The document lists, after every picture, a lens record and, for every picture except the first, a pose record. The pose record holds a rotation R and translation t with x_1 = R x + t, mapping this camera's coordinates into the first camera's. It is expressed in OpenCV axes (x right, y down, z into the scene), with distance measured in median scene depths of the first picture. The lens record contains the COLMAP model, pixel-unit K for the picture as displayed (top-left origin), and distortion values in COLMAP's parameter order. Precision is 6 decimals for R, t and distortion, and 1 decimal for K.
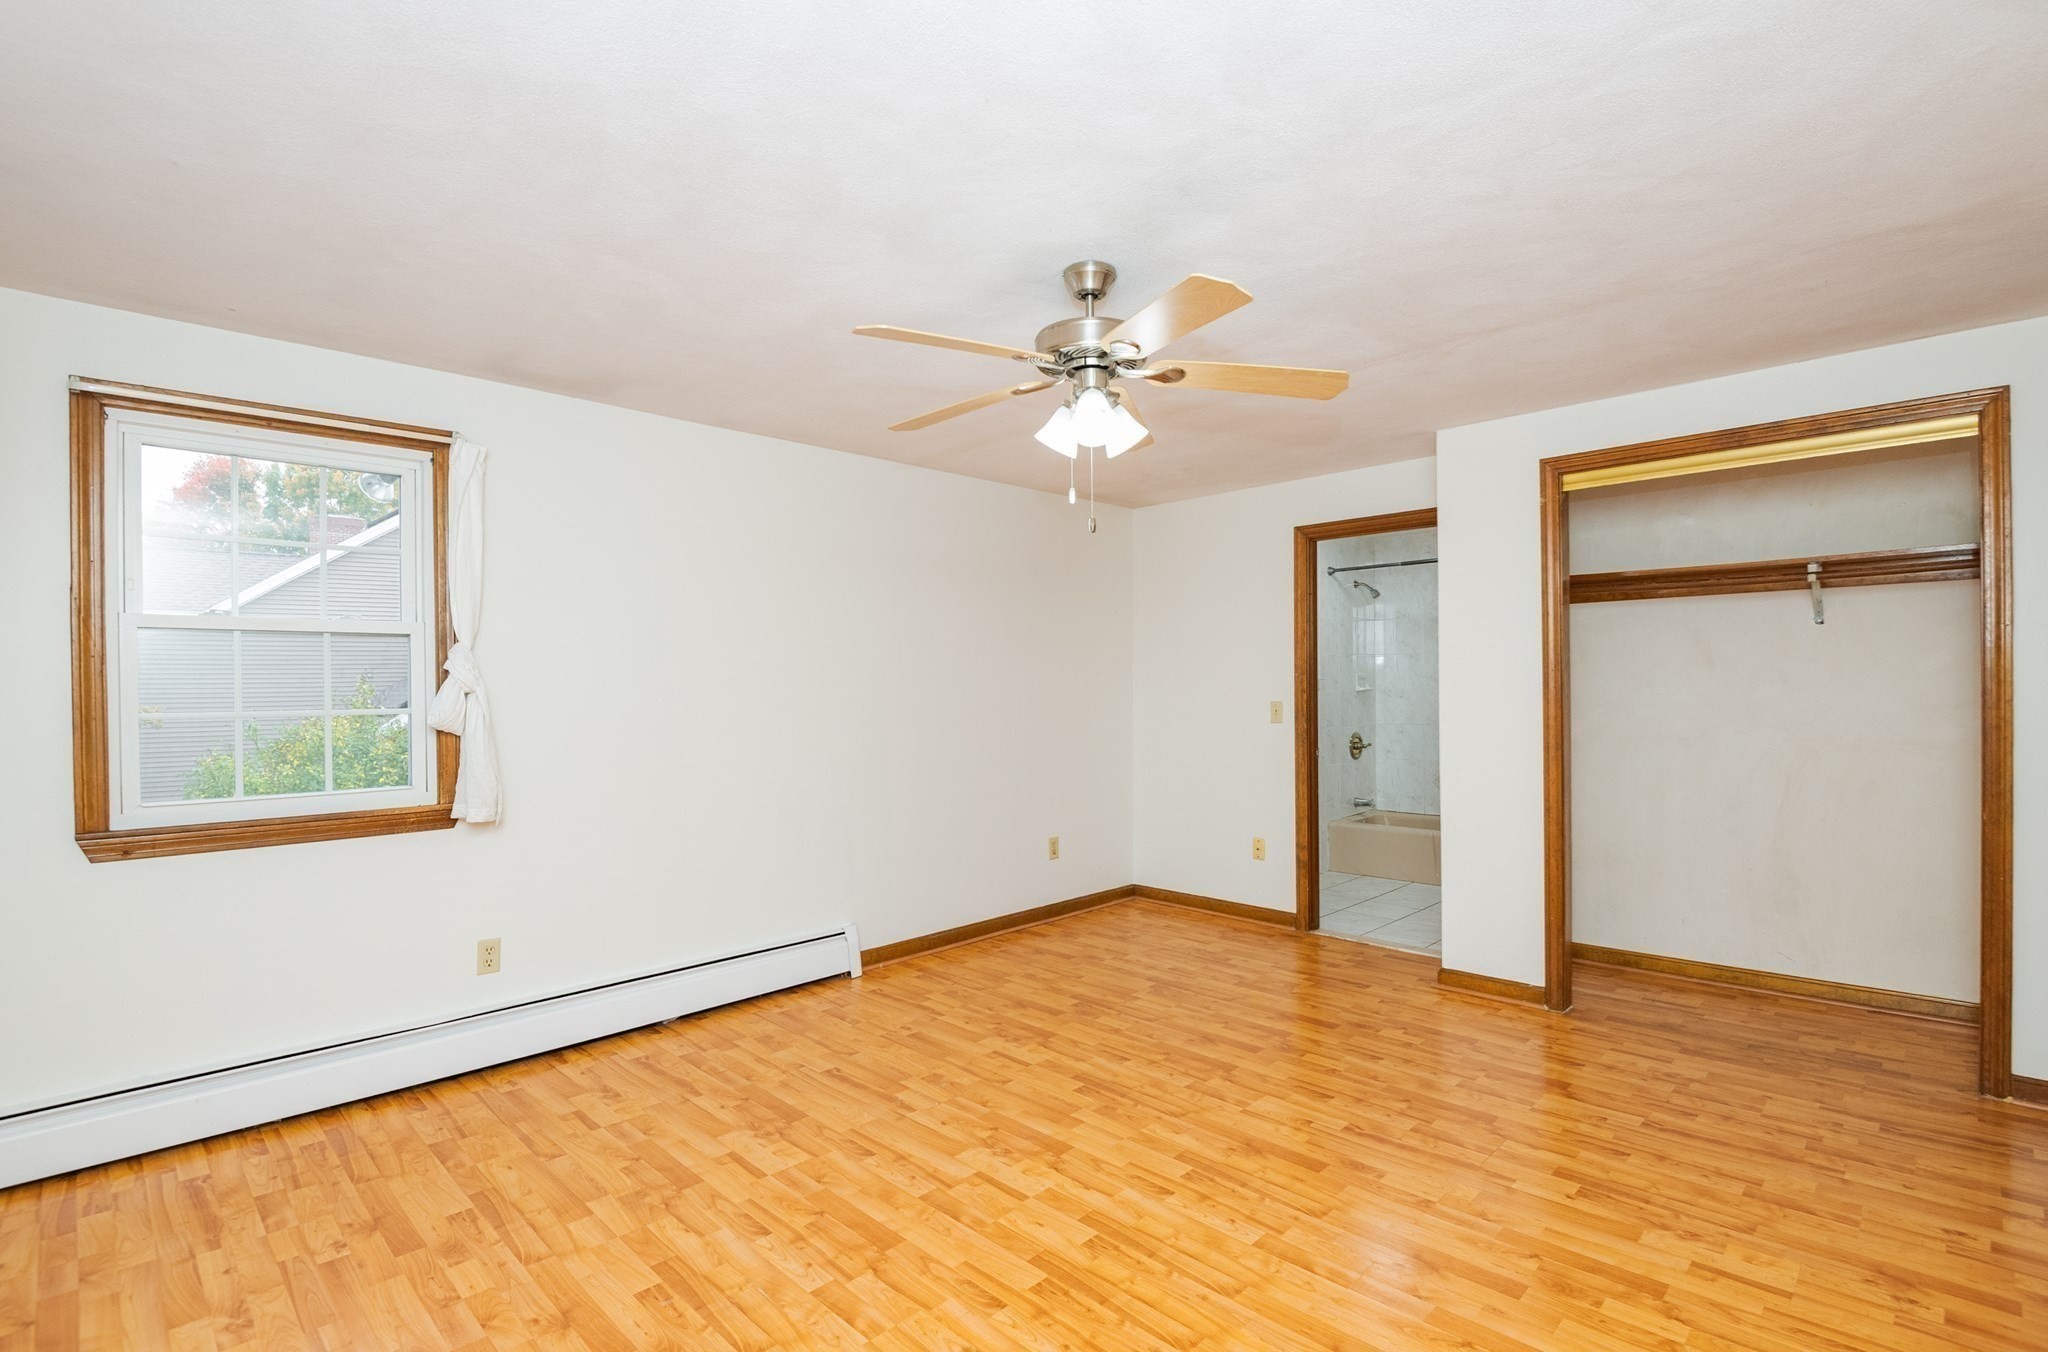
lens RADIAL K [[961.3, 0, 1035.8], [0, 961.3, 688.6], [0, 0, 1]] dist [0.016630, -0.025700]
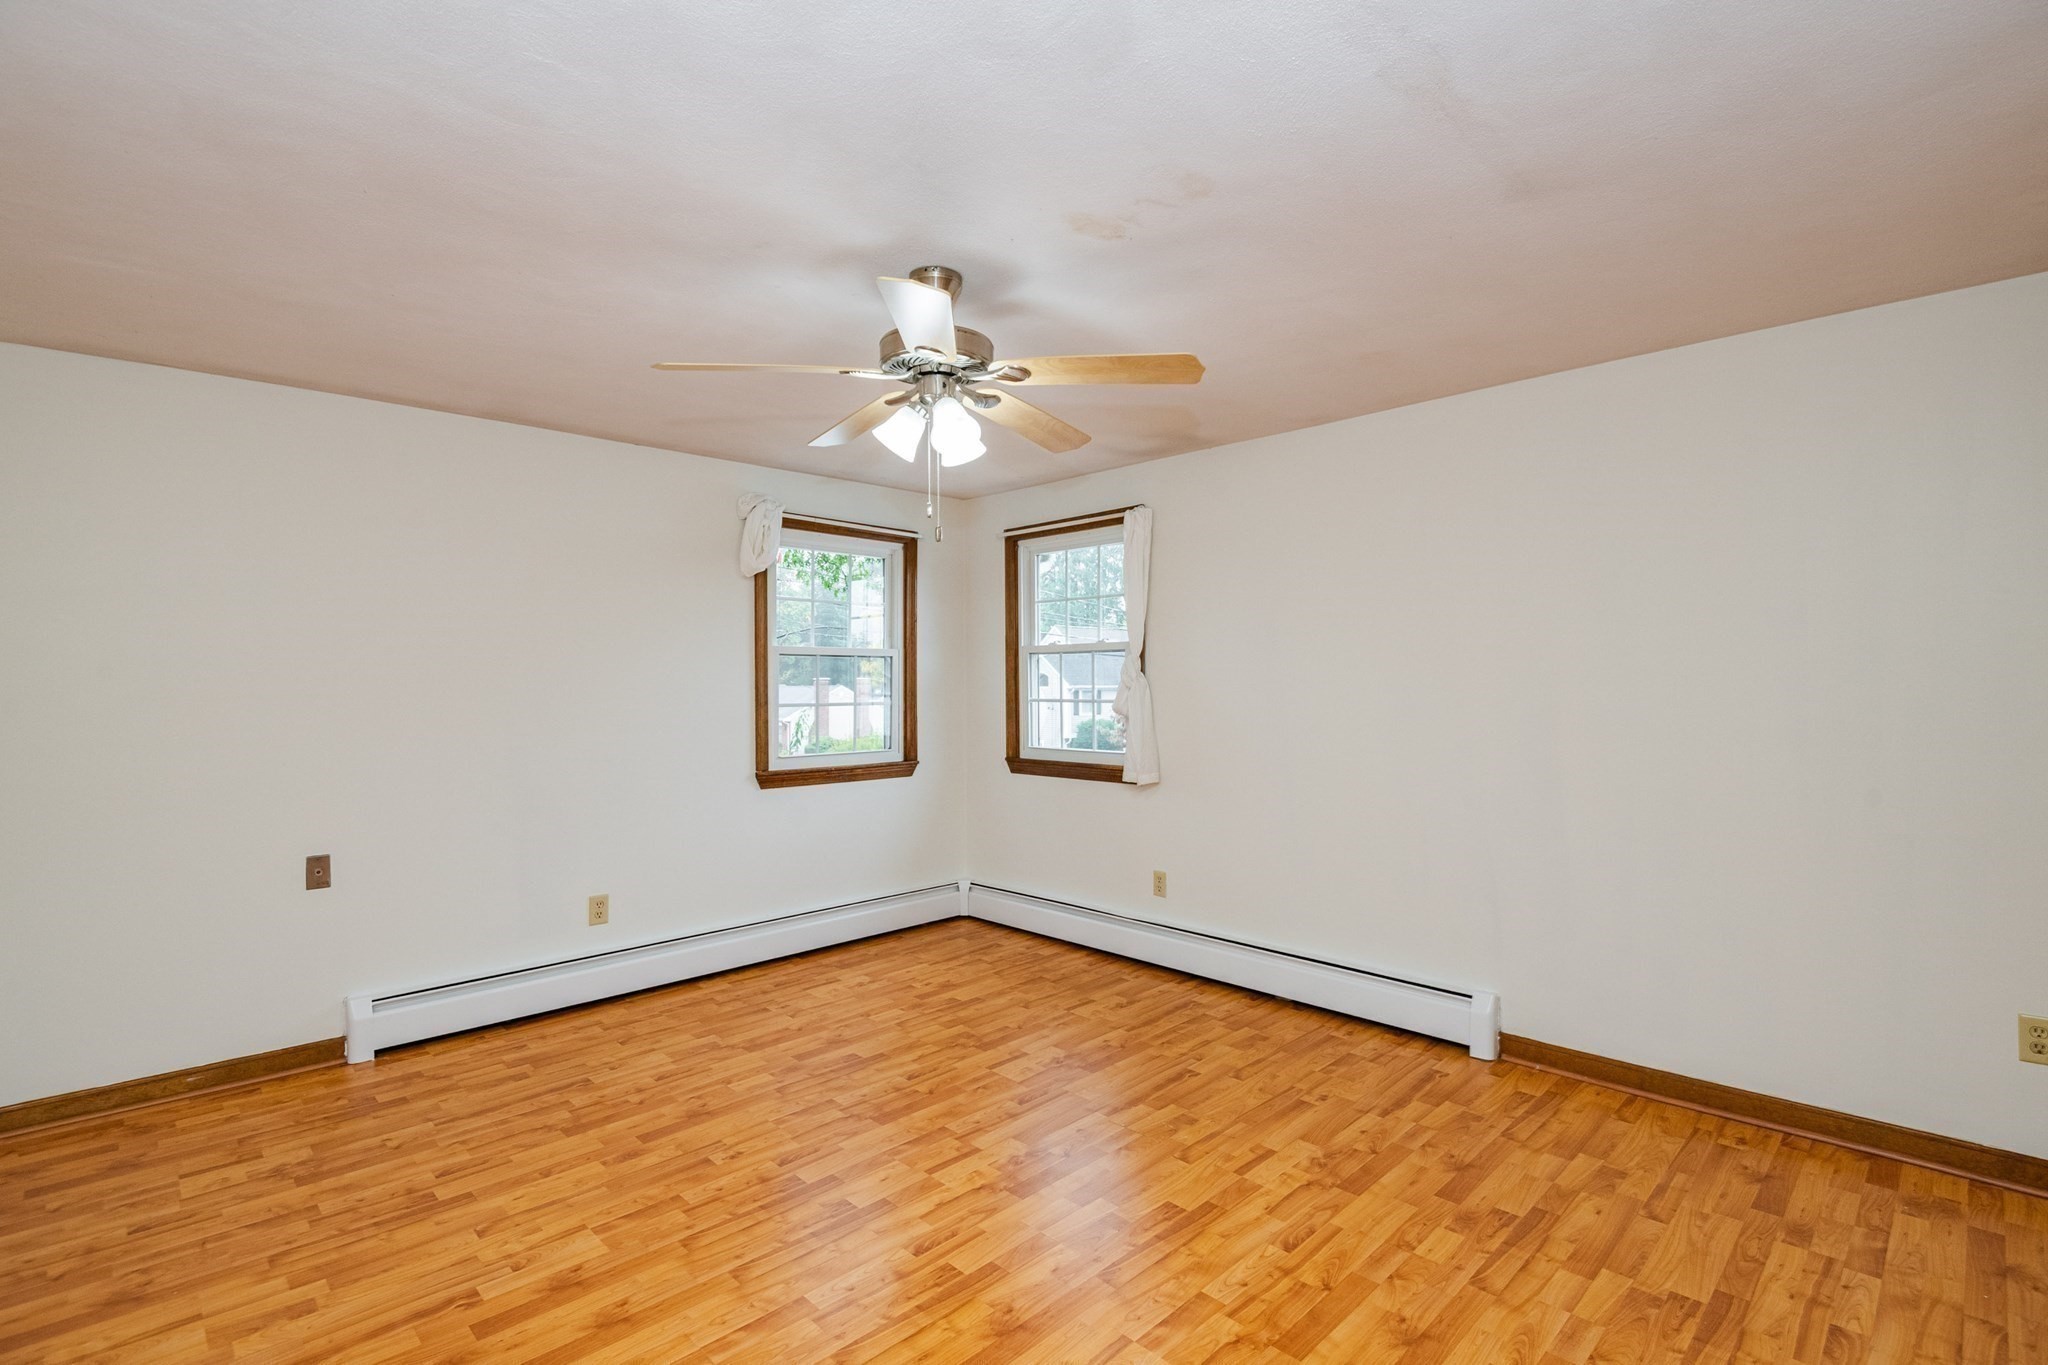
lens RADIAL K [[954.7, 0, 1026.7], [0, 954.7, 693.5], [0, 0, 1]] dist [0.018777, -0.028398]
pose [[-0.022768, 0.024071, -0.999451, 0.784530], [0.003616, 0.999706, 0.023995, -0.024879], [0.999734, -0.003067, -0.022848, 0.851889]]
